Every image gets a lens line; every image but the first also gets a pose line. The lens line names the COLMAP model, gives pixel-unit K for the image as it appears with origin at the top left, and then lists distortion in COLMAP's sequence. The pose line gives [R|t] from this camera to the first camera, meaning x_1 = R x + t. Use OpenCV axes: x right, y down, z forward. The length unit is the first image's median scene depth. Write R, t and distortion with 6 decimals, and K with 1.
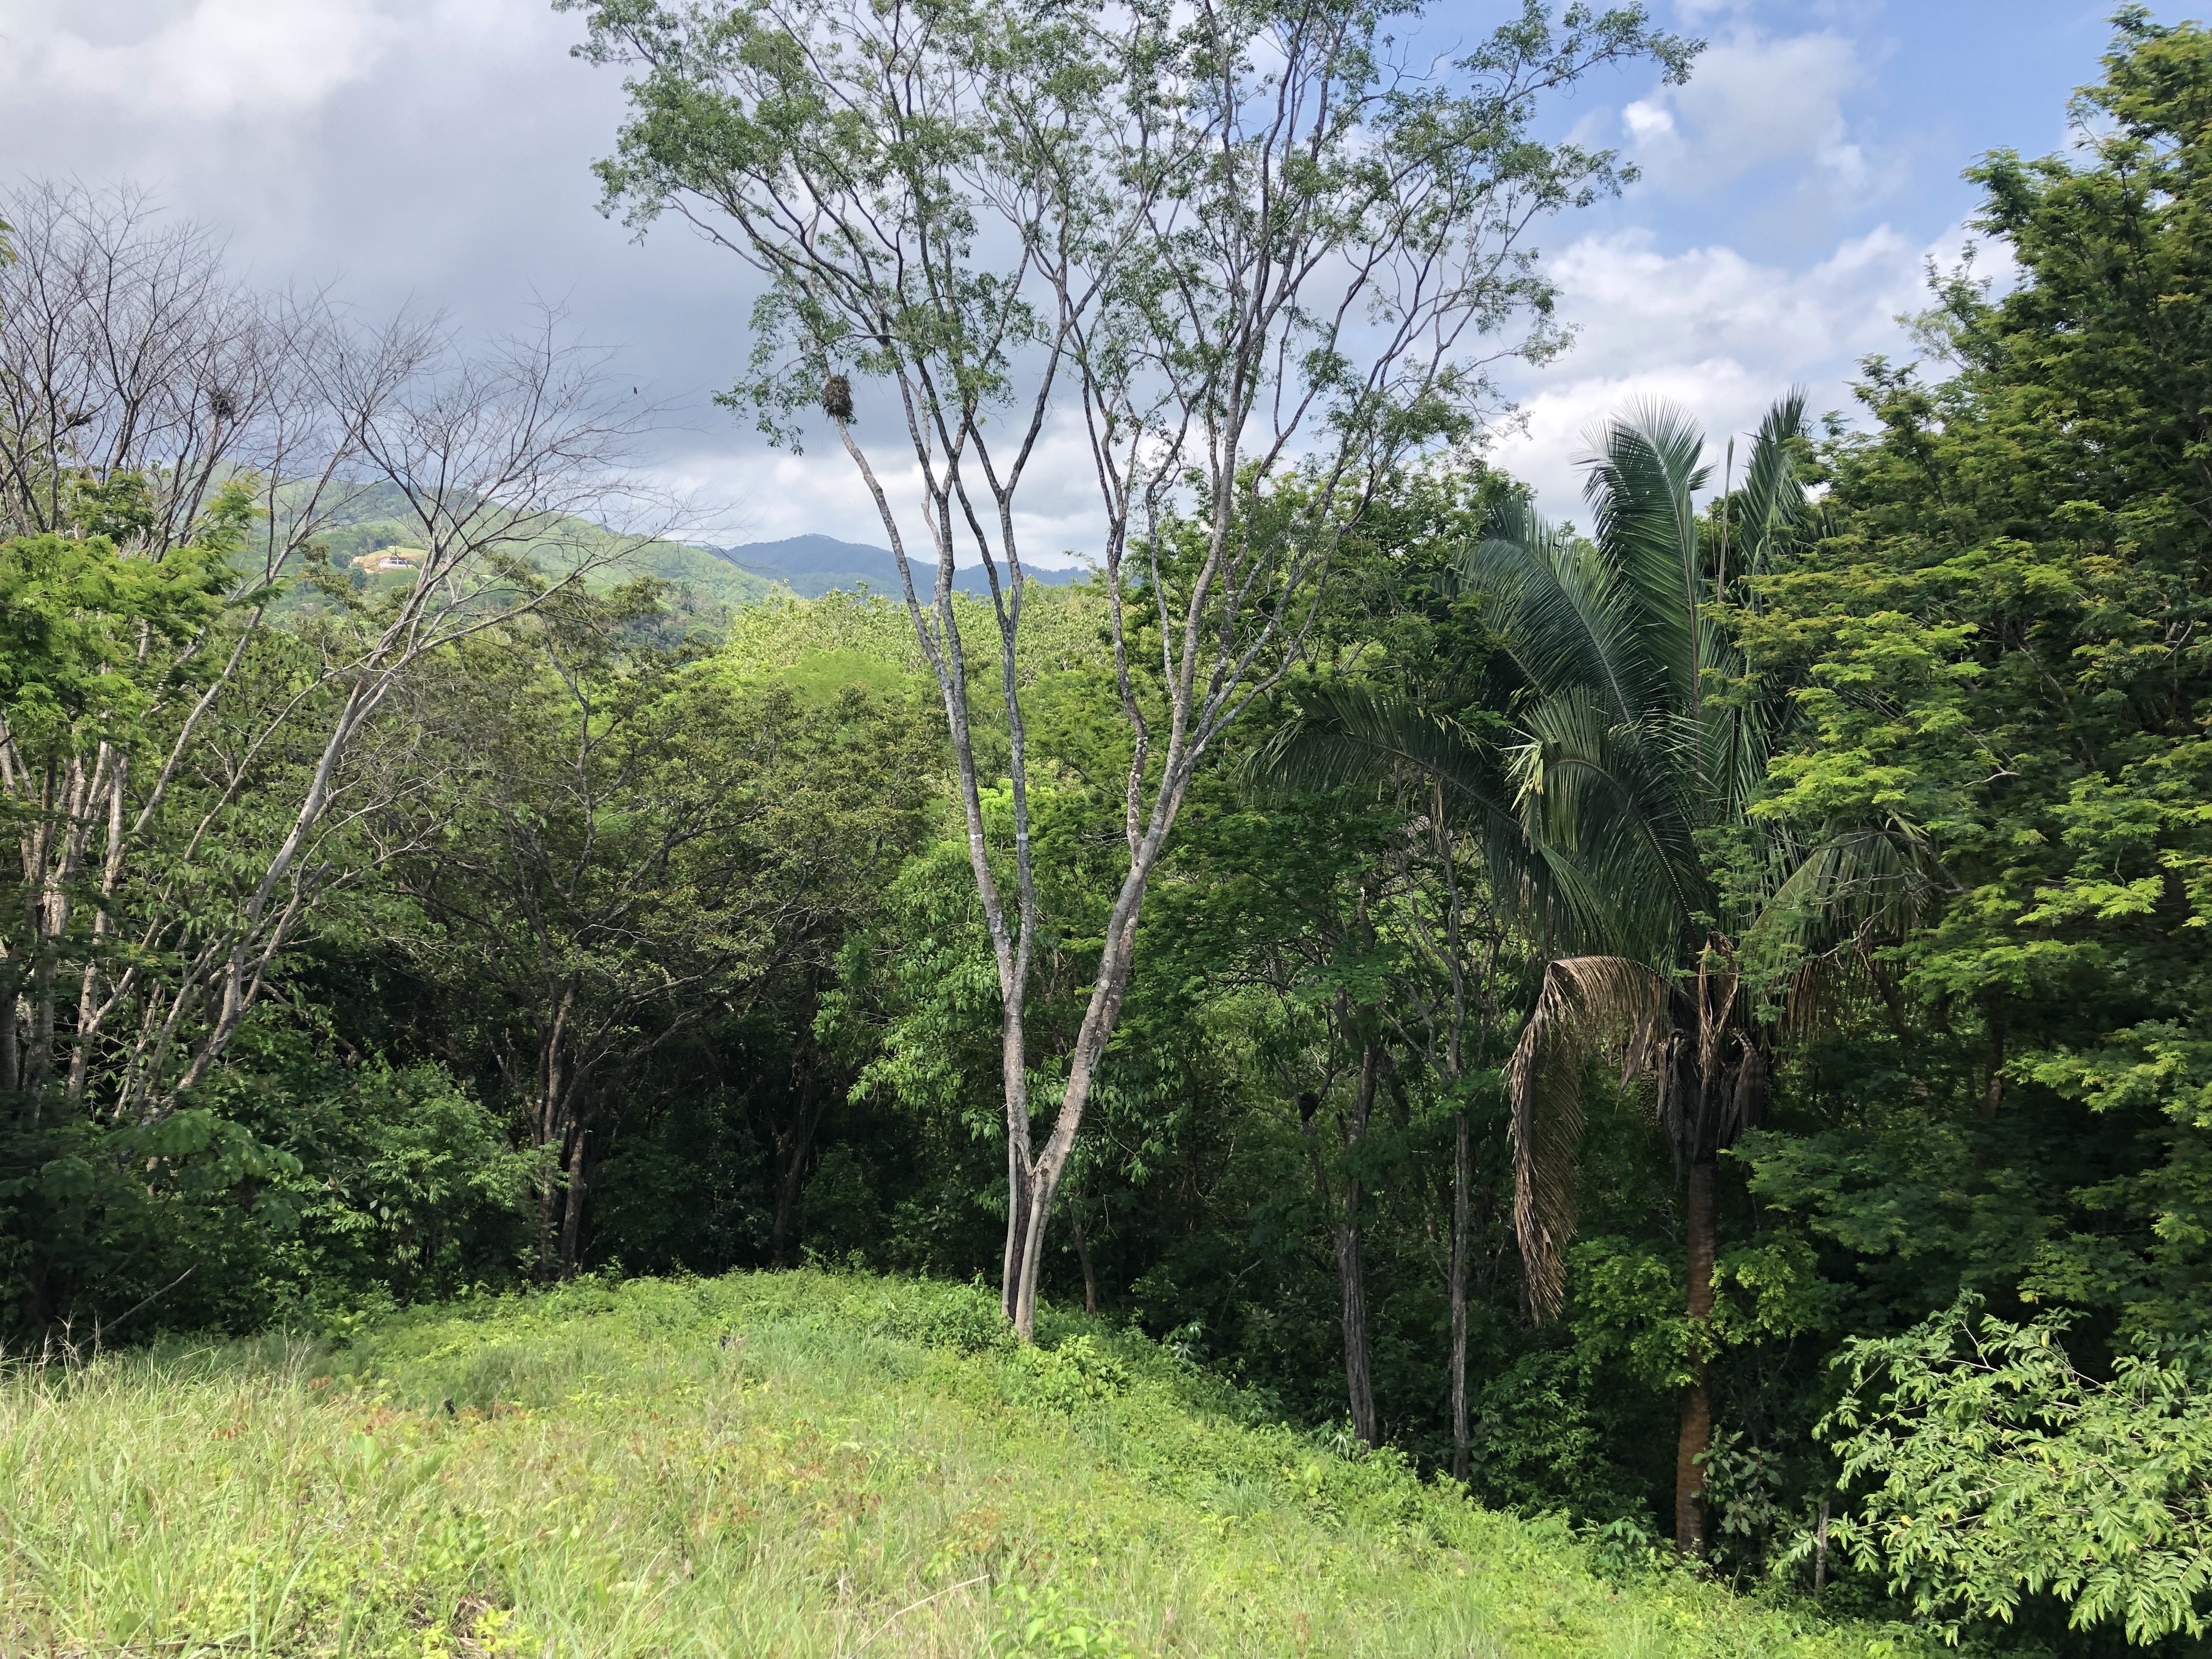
lens RADIAL K [[1761.0, 0, 1107.7], [0, 1761.0, 849.8], [0, 0, 1]] dist [0.000441, 0.010546]
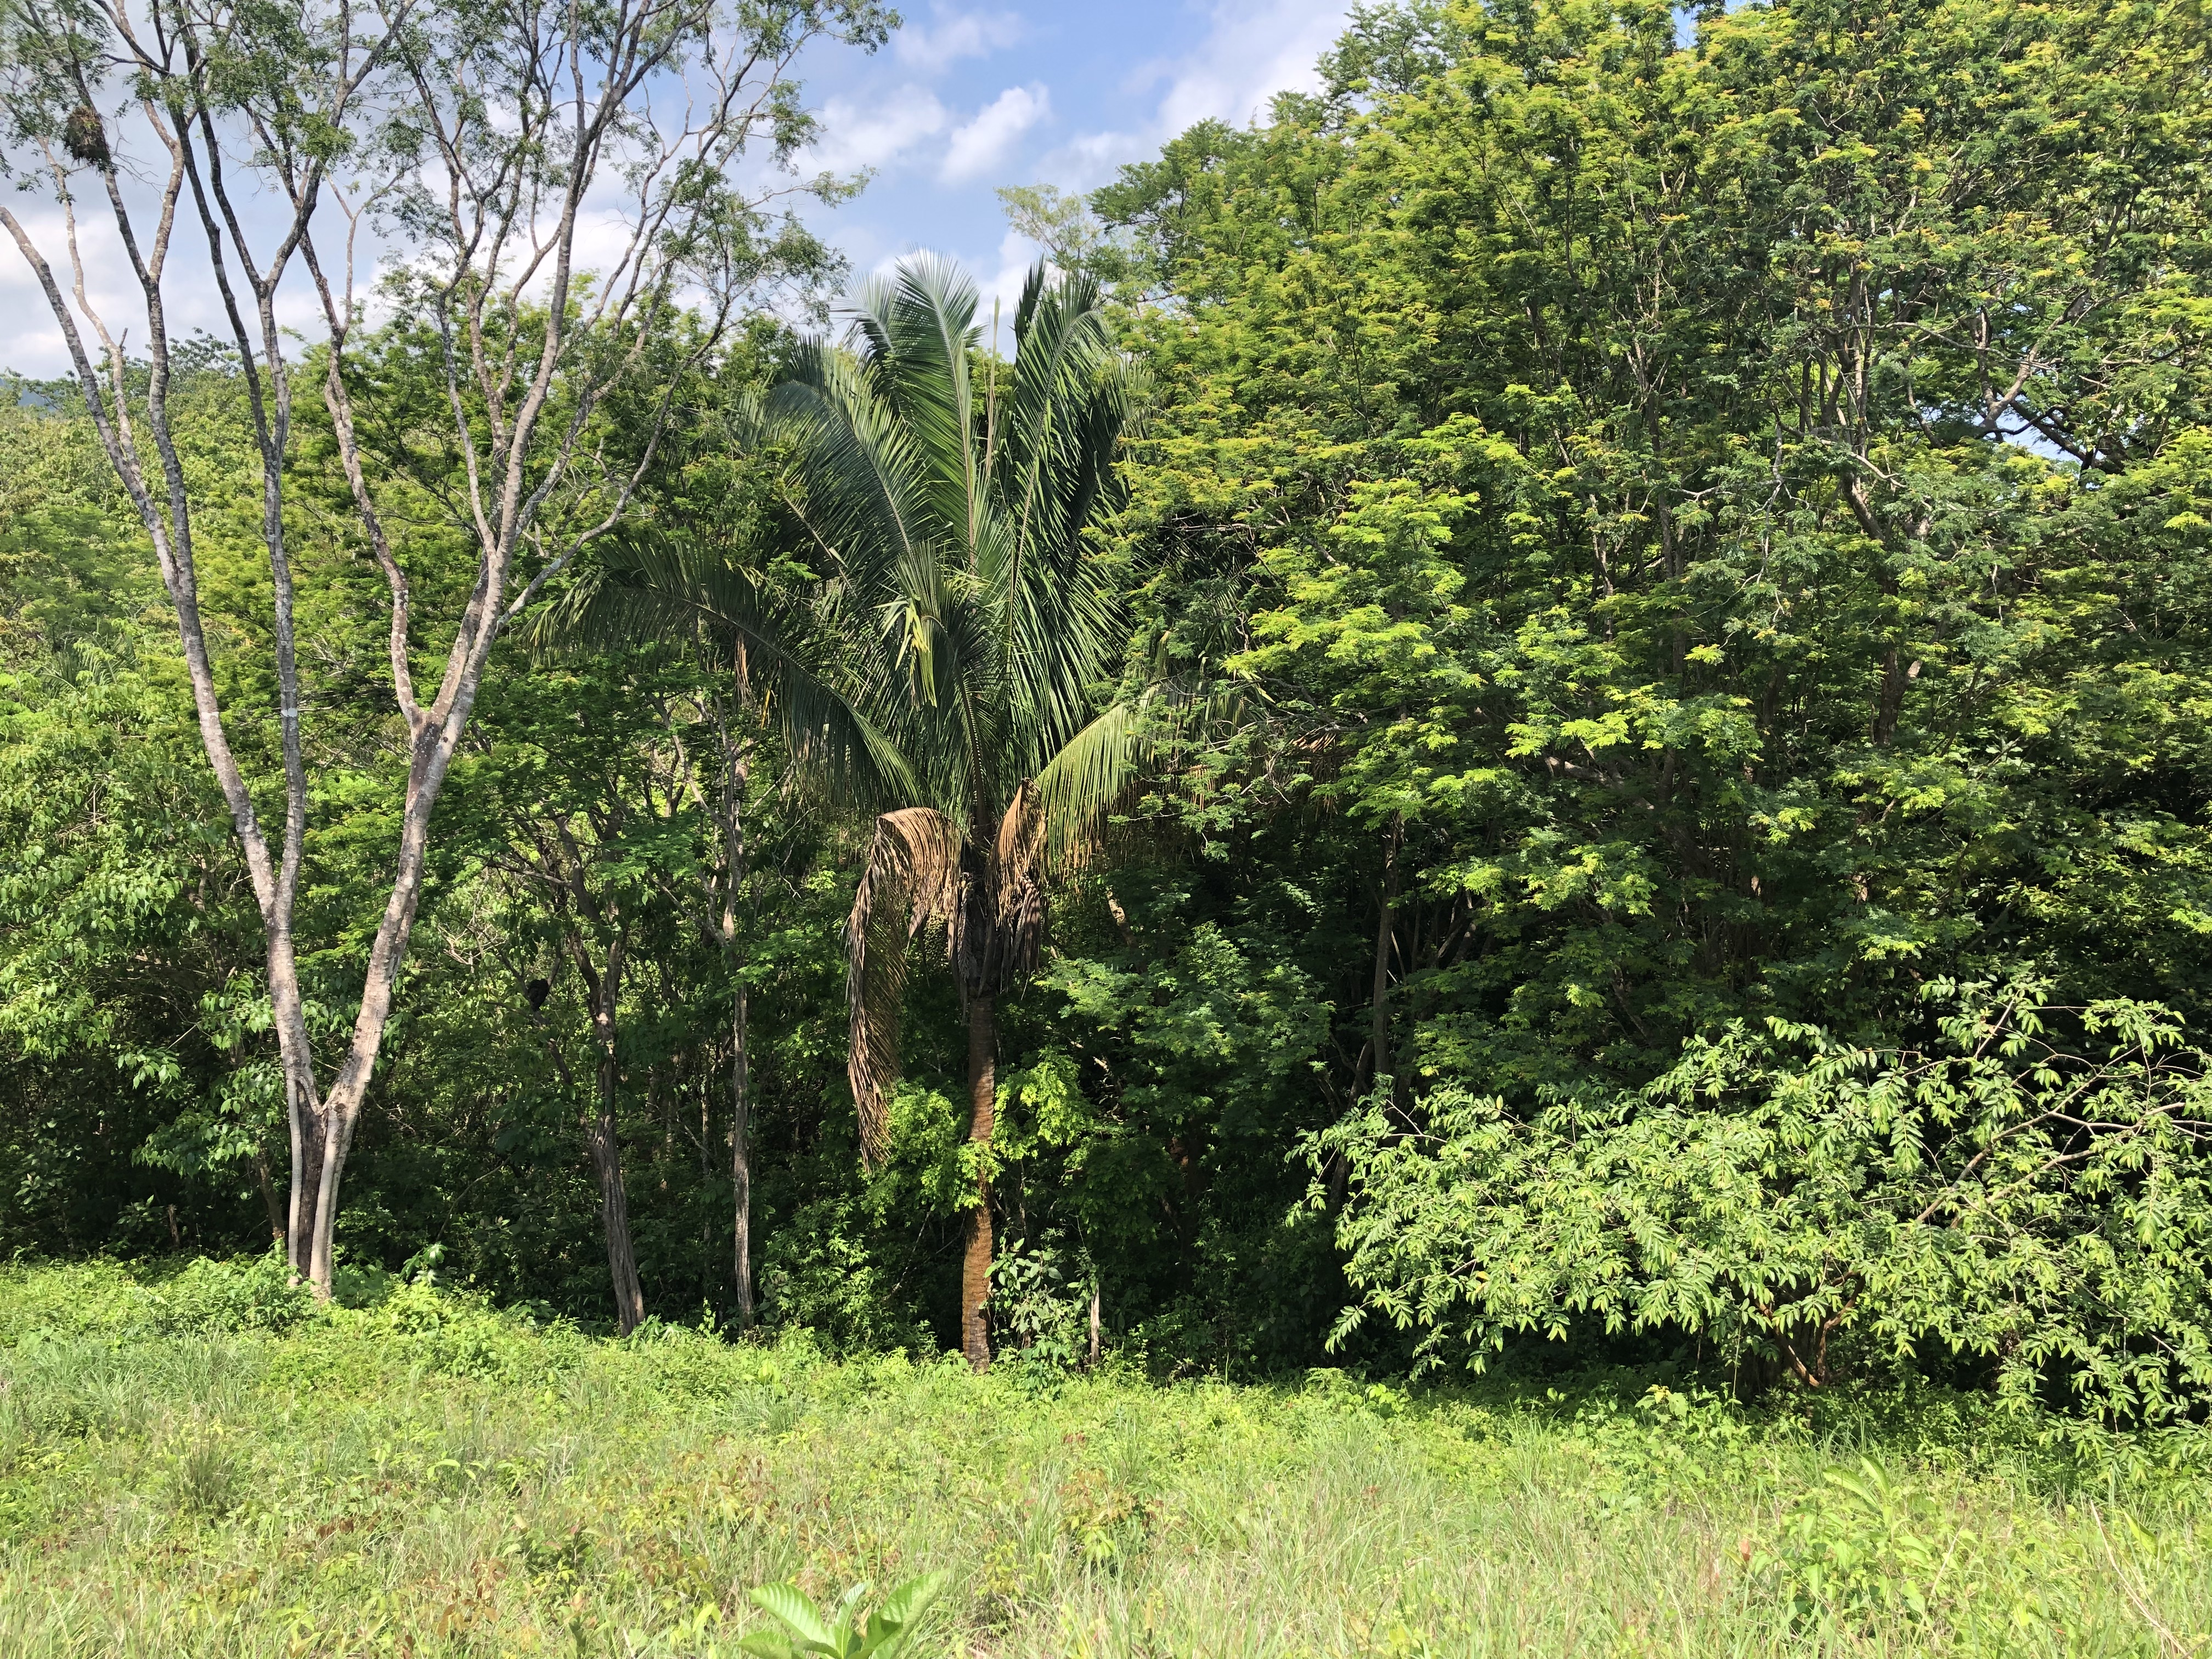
lens RADIAL K [[1754.6, 0, 1106.0], [0, 1754.6, 829.5], [0, 0, 1]] dist [0.036786, 0.001234]
pose [[0.839000, -0.076763, 0.538689, -0.168186], [0.037699, 0.995821, 0.083187, -0.007665], [-0.542824, -0.049486, 0.838388, 0.086183]]
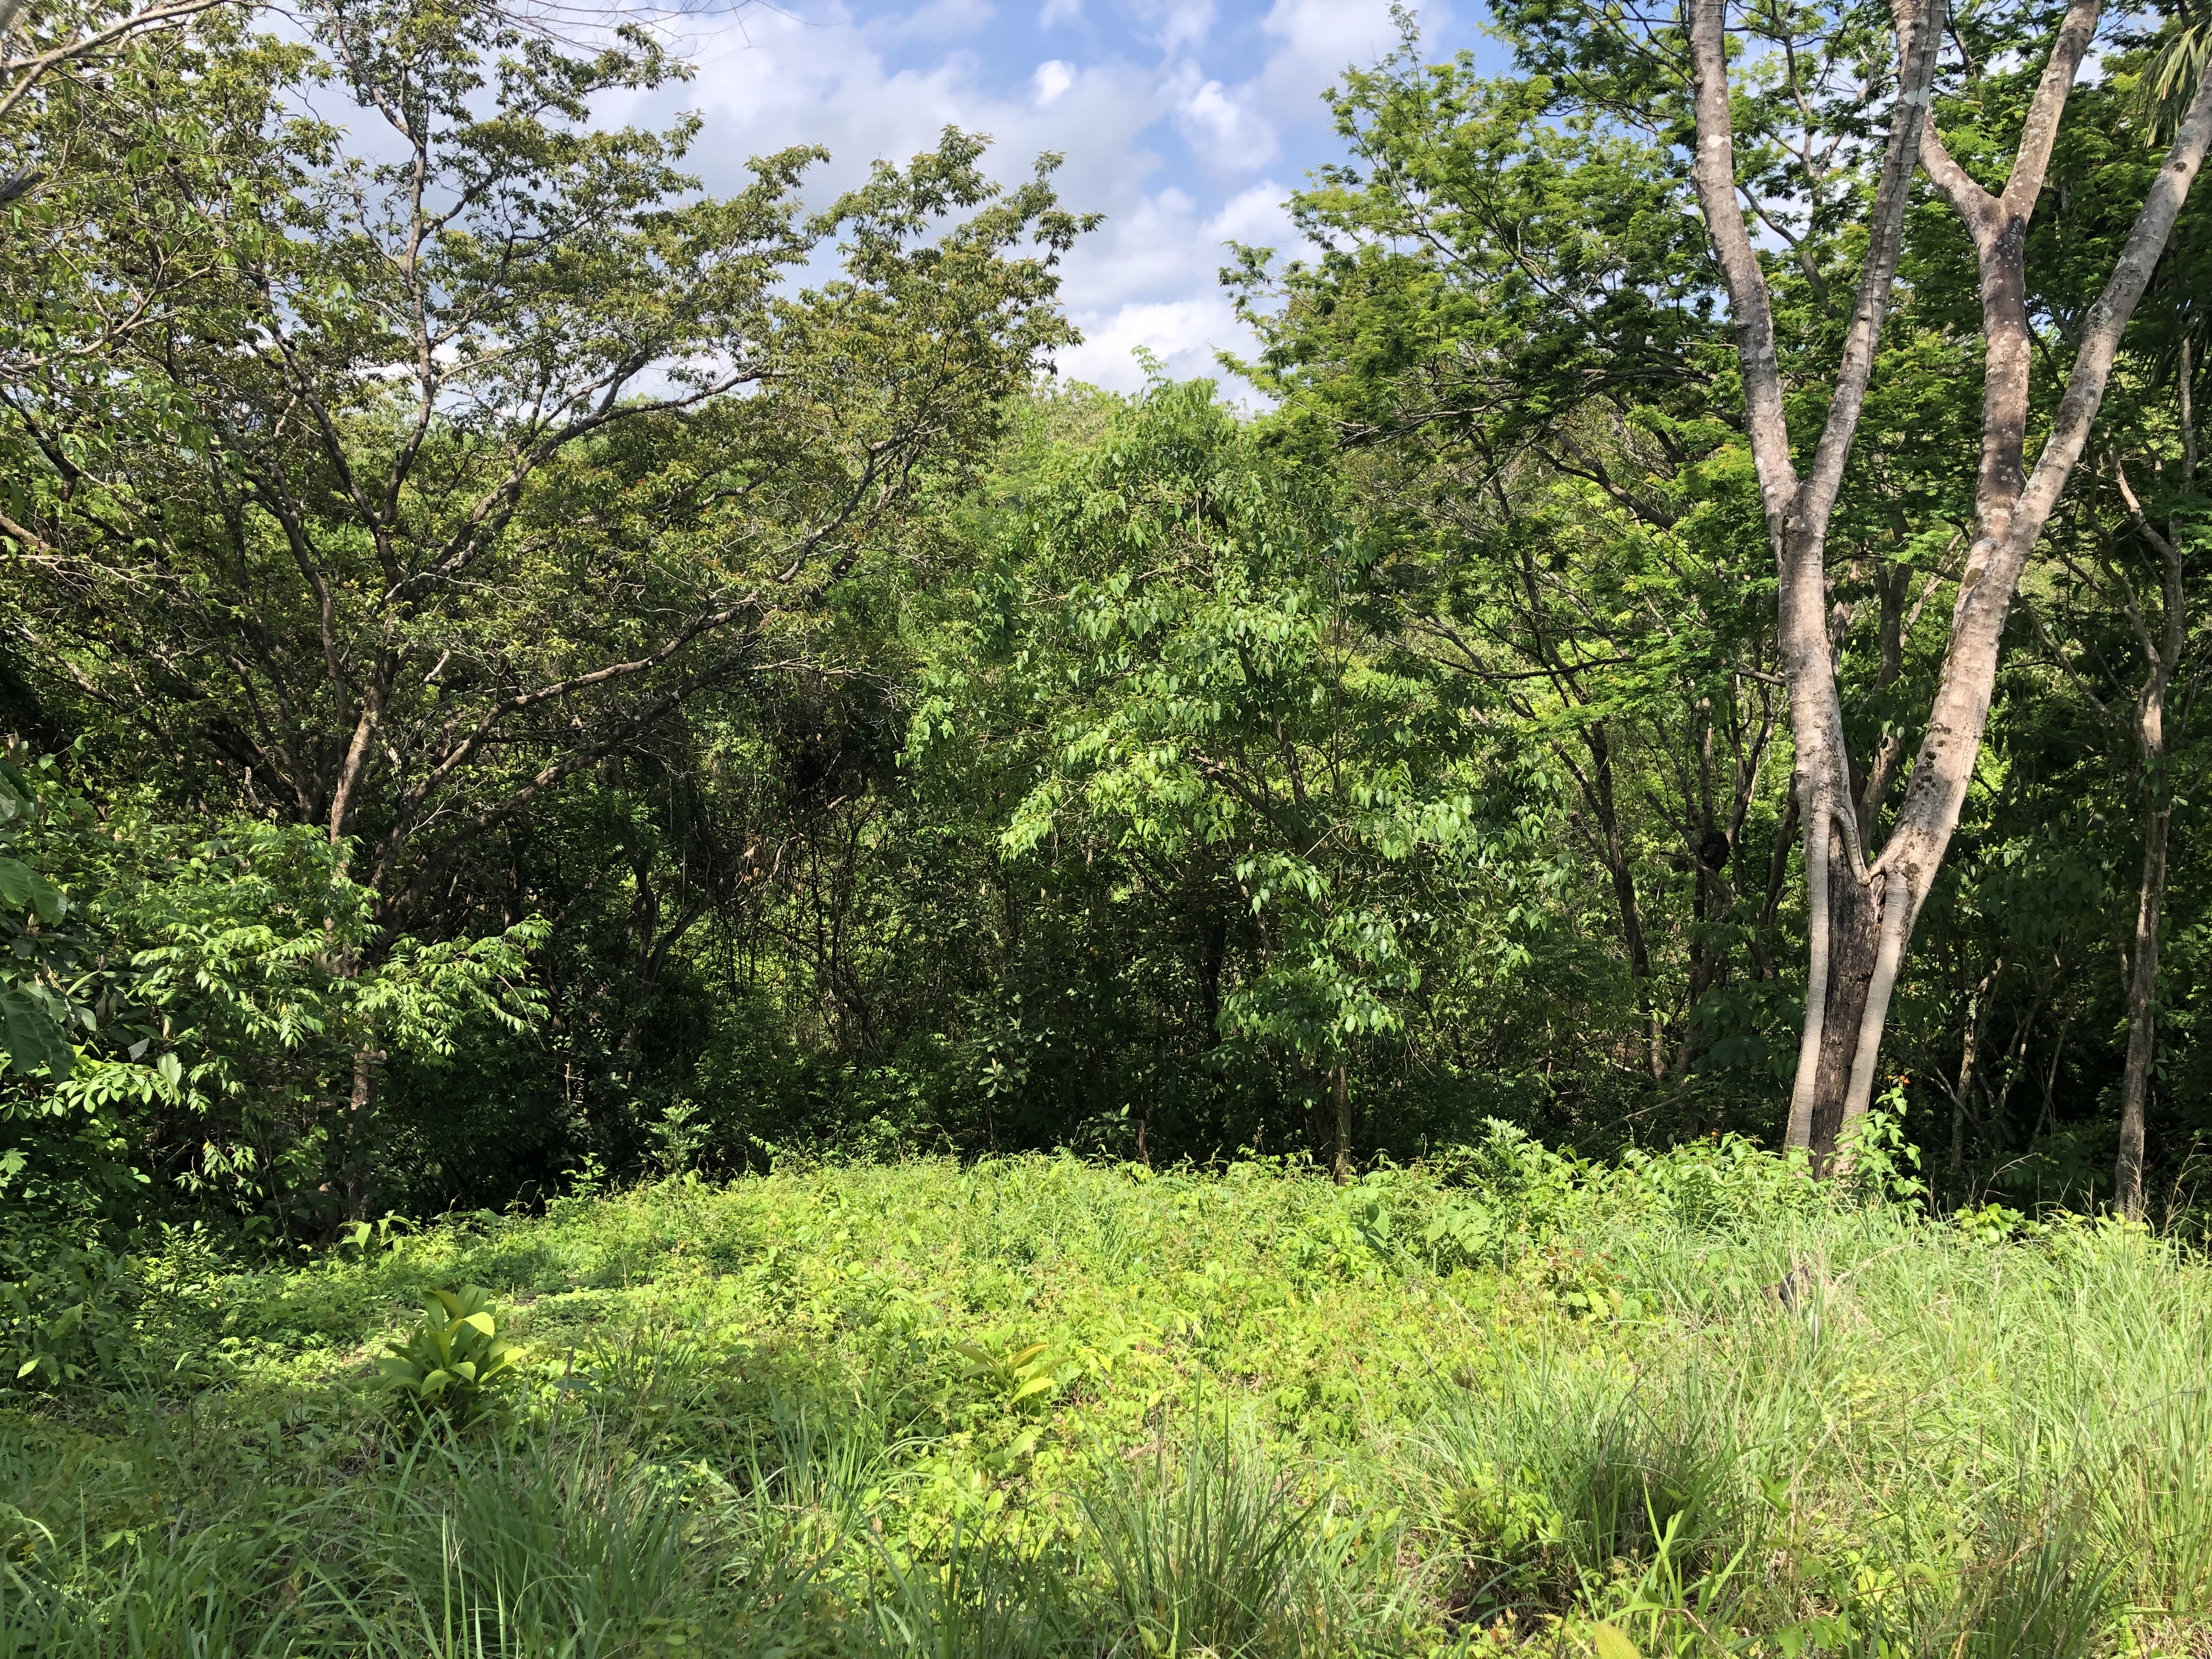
lens RADIAL K [[1780.4, 0, 1102.9], [0, 1780.4, 810.7], [0, 0, 1]] dist [0.004854, -0.048156]
pose [[0.966650, -0.011625, 0.255838, -0.340307], [0.004323, 0.999568, 0.029085, 0.147269], [-0.256066, -0.027009, 0.966282, 0.586777]]
